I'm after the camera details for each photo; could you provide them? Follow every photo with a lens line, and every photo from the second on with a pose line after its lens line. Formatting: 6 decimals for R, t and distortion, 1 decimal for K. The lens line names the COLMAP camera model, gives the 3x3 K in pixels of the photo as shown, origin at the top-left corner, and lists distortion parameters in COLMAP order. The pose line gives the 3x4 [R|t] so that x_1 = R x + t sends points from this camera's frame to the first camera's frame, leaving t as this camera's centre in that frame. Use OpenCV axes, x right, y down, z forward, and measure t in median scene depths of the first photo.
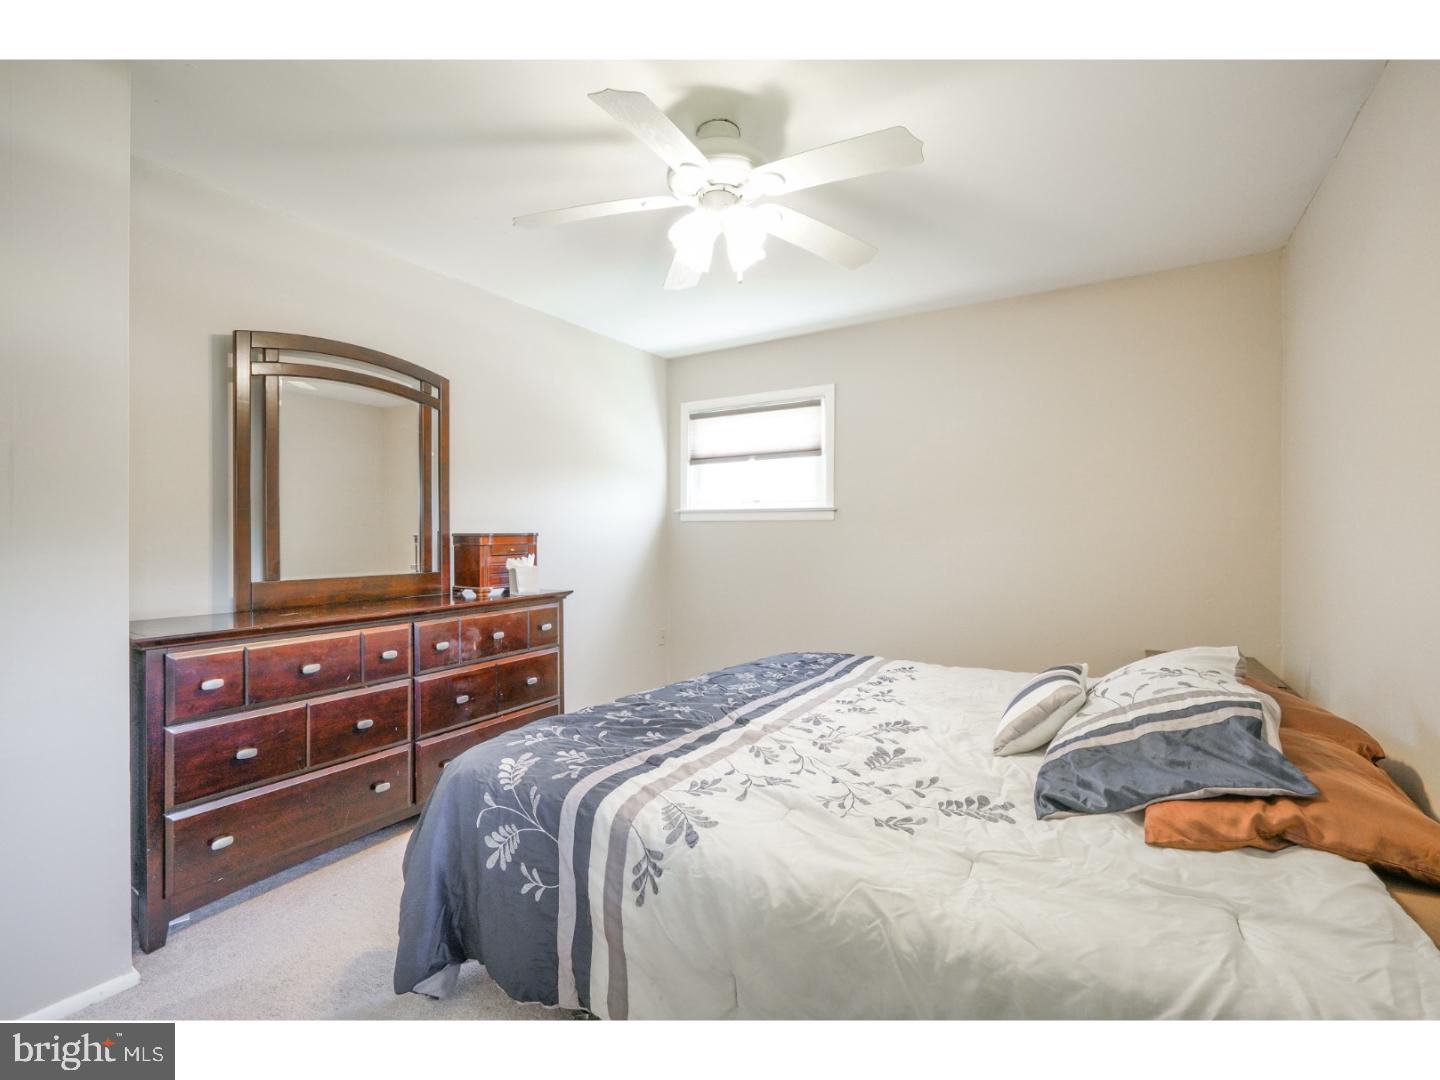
lens RADIAL K [[649.2, 0, 708.7], [0, 649.2, 528.9], [0, 0, 1]] dist [-0.001079, -0.000088]
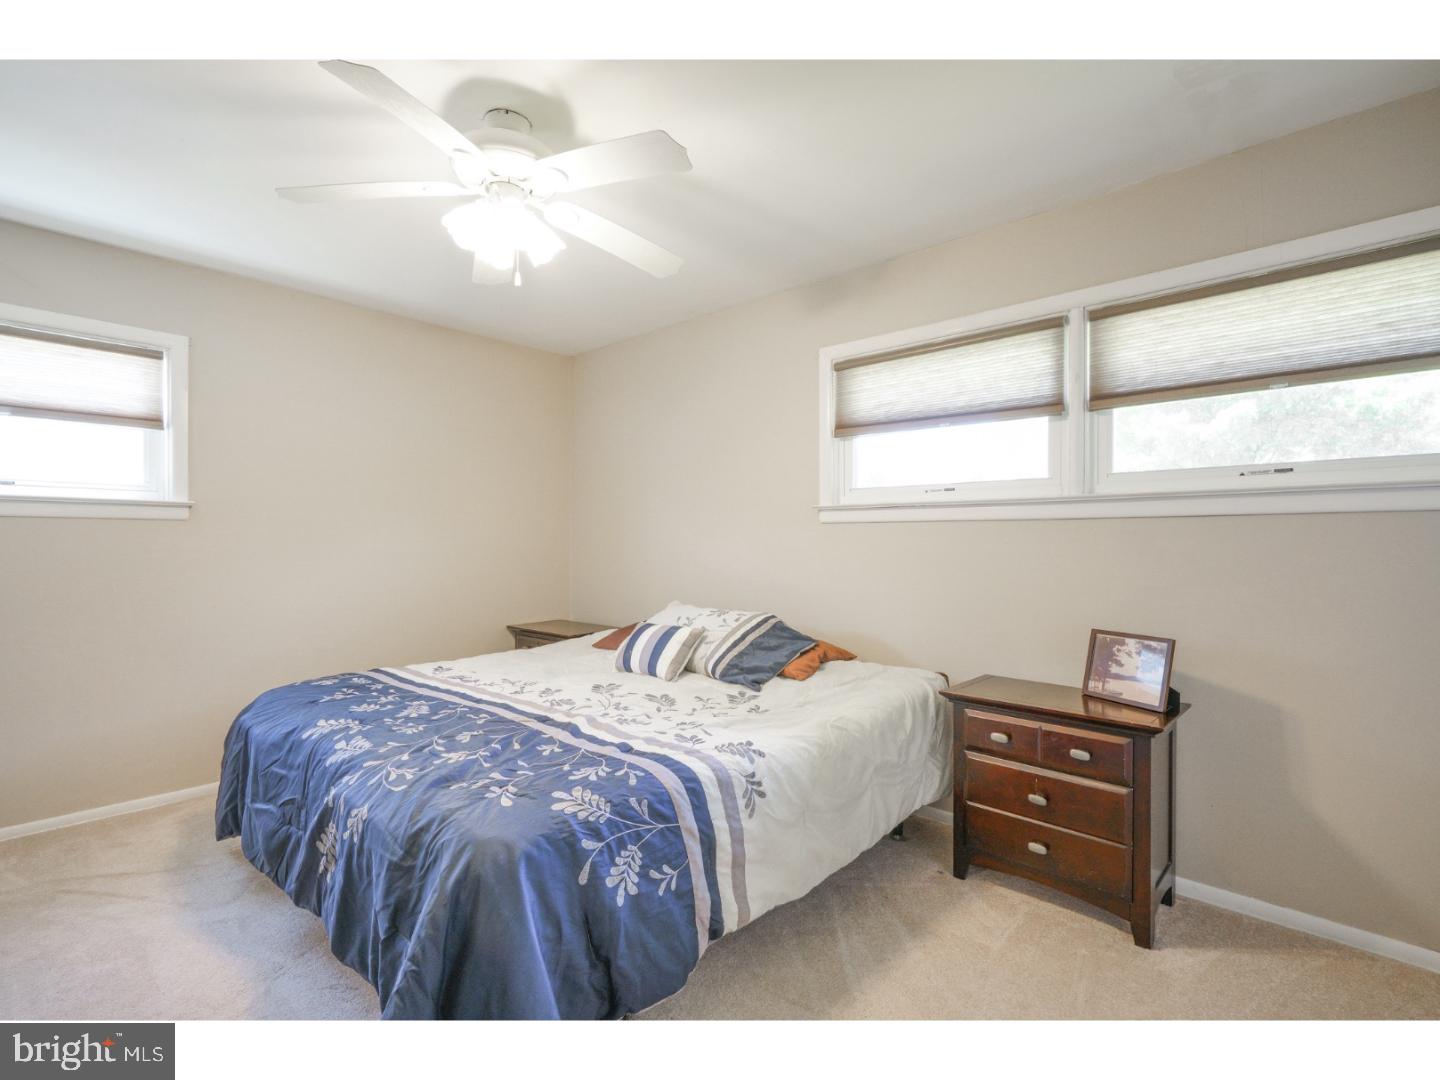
lens RADIAL K [[662.8, 0, 725.2], [0, 662.8, 535.0], [0, 0, 1]] dist [0.000251, 0.000352]
pose [[0.155499, 0.004606, 0.987825, -1.121418], [-0.007951, 0.999963, -0.003411, 0.005419], [-0.987804, -0.007324, 0.155530, 0.649665]]
